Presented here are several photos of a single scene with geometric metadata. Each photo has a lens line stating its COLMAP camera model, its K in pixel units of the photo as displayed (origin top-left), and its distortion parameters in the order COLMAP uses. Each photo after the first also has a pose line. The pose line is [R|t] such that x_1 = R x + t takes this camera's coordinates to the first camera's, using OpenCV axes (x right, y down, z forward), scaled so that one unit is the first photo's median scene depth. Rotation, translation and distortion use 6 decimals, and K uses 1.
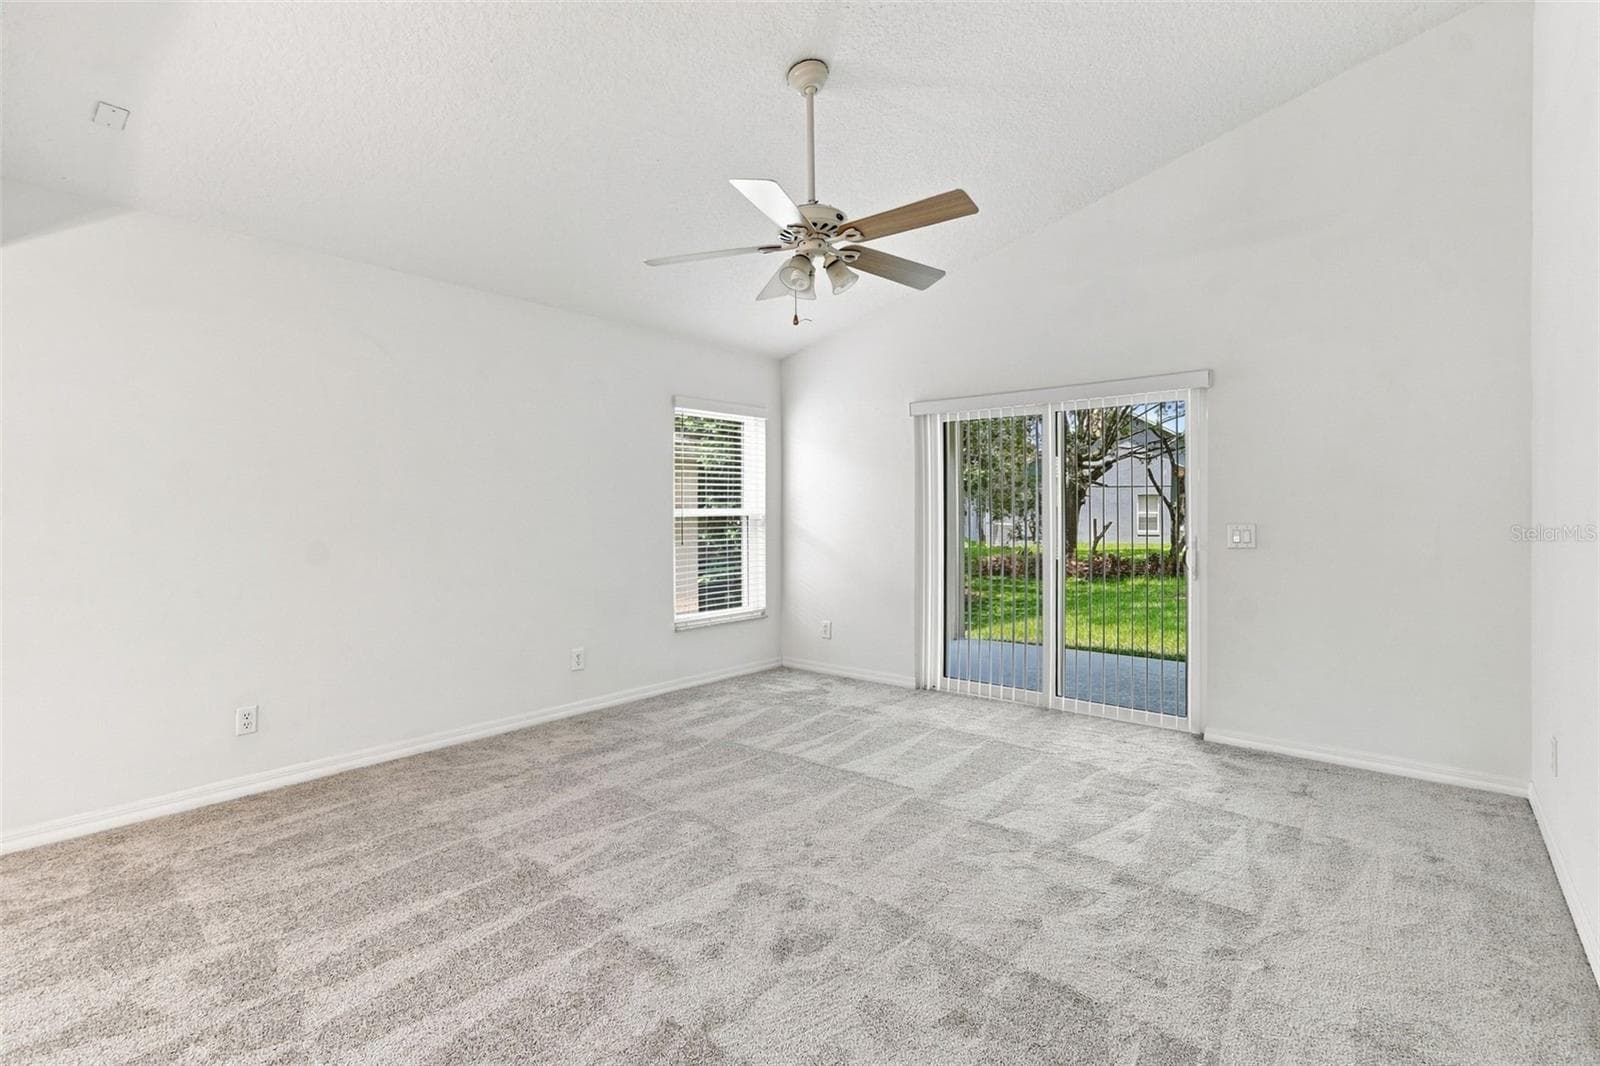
lens RADIAL K [[721.0, 0, 816.0], [0, 721.0, 516.6], [0, 0, 1]] dist [-0.010173, 0.002100]
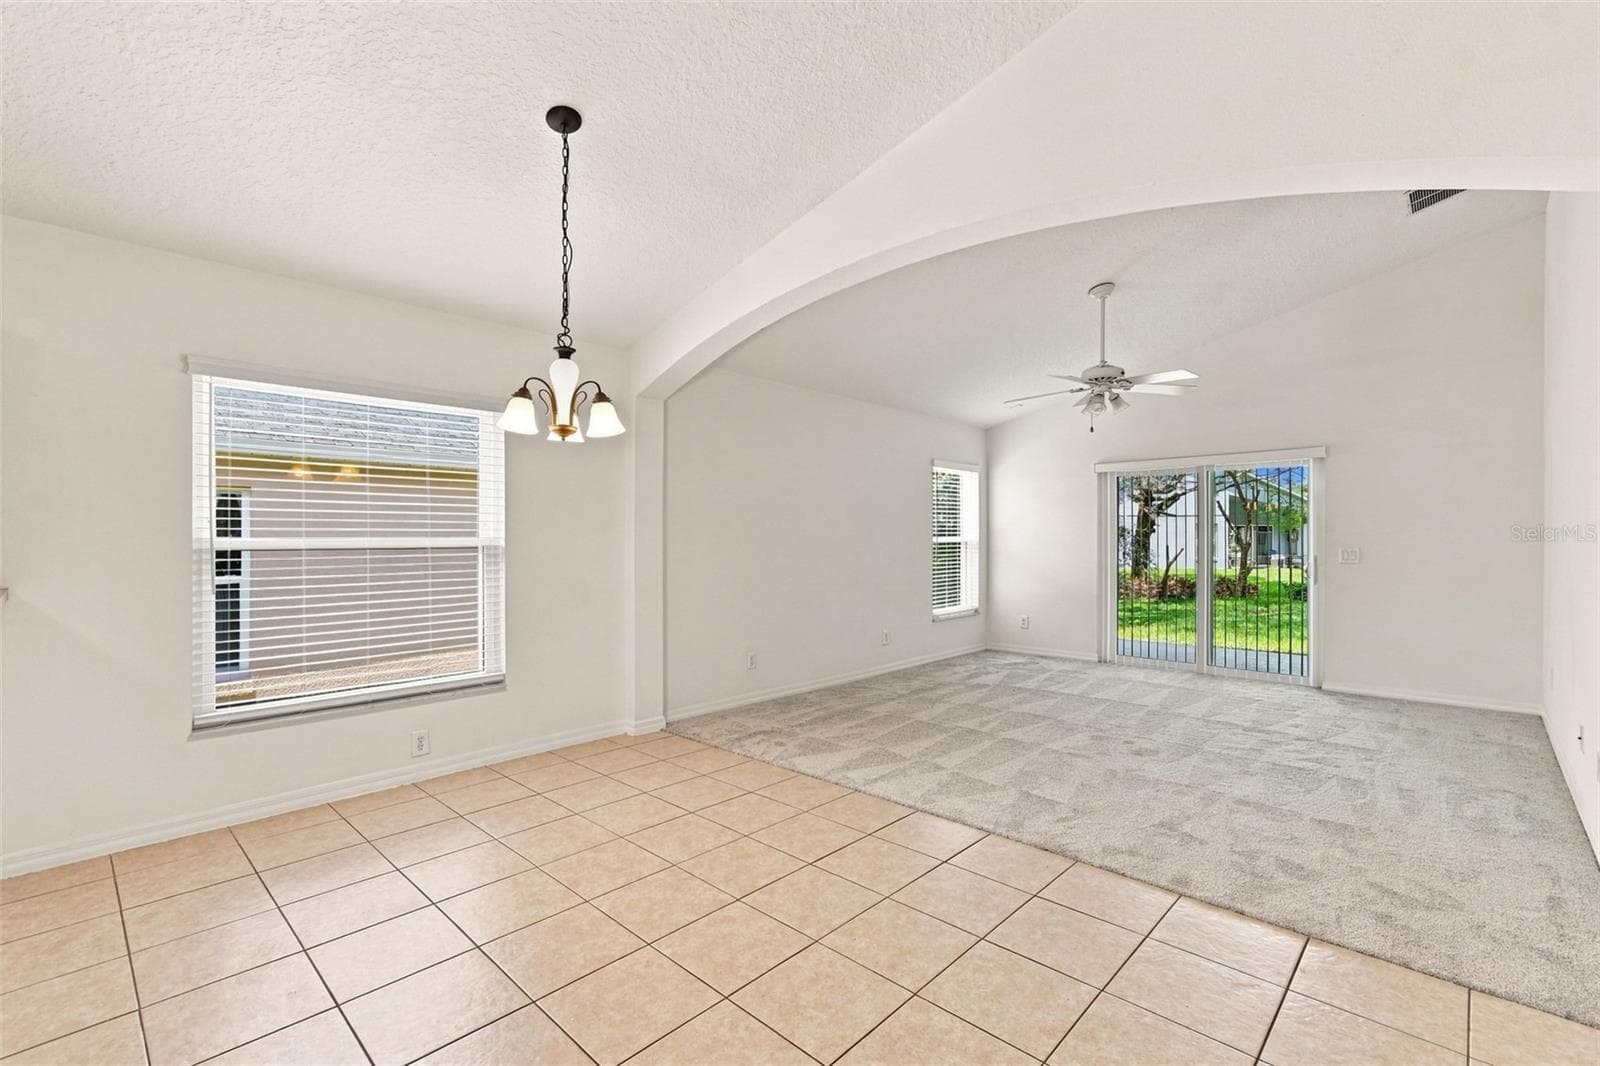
lens RADIAL K [[721.0, 0, 786.6], [0, 721.0, 538.1], [0, 0, 1]] dist [-0.010173, 0.002100]
pose [[0.997762, 0.000112, -0.066867, -0.491832], [-0.000724, 0.999958, -0.009125, 0.006352], [0.066863, 0.009153, 0.997720, -0.597603]]
